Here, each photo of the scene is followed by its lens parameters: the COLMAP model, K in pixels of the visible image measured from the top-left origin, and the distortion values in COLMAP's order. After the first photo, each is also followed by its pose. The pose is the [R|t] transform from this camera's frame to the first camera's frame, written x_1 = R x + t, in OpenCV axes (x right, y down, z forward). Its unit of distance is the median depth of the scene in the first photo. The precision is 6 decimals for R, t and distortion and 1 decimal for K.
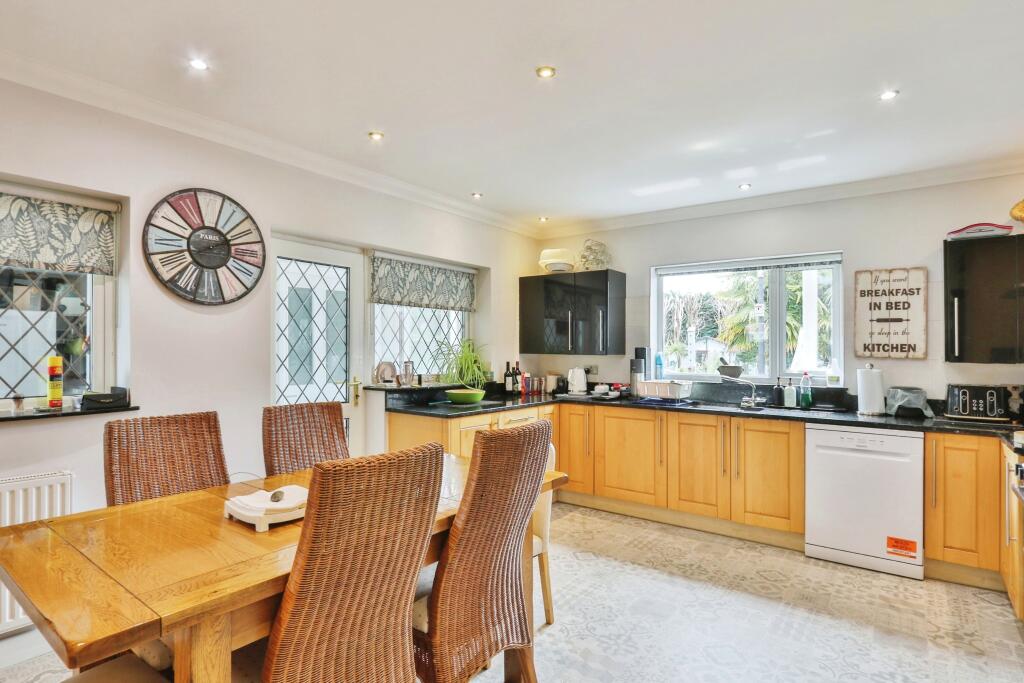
lens RADIAL K [[538.1, 0, 510.4], [0, 538.1, 349.4], [0, 0, 1]] dist [-0.004383, 0.001692]
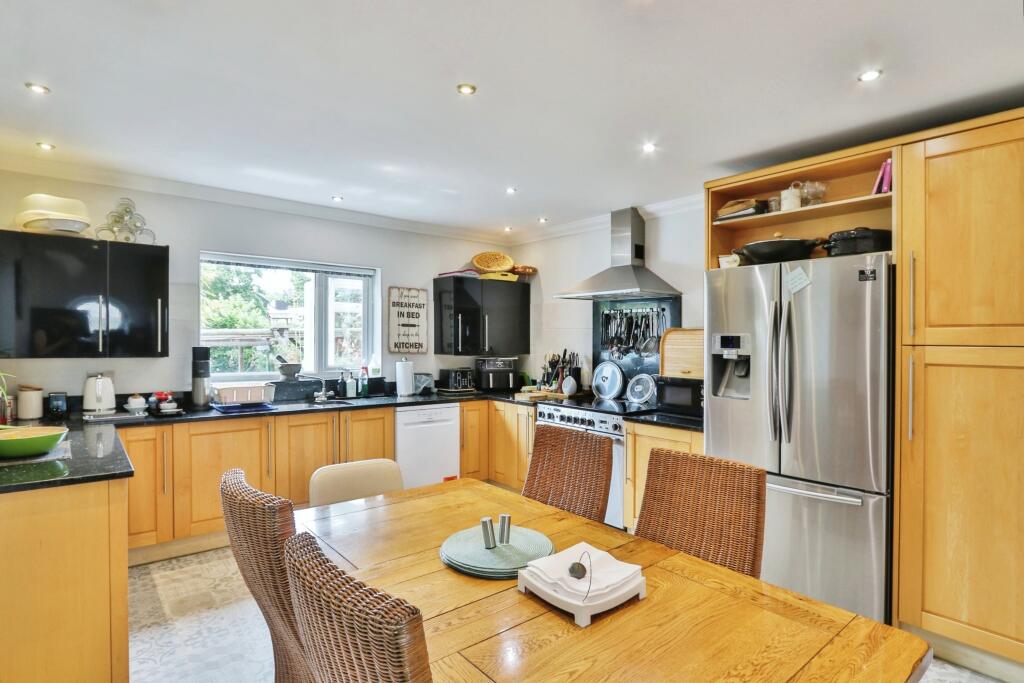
lens RADIAL K [[538.1, 0, 509.8], [0, 538.1, 338.7], [0, 0, 1]] dist [-0.004383, 0.001692]
pose [[0.237850, -0.005610, 0.971286, -0.558429], [-0.008833, 0.999929, 0.007939, -0.032912], [-0.971262, -0.010468, 0.237784, 0.415585]]
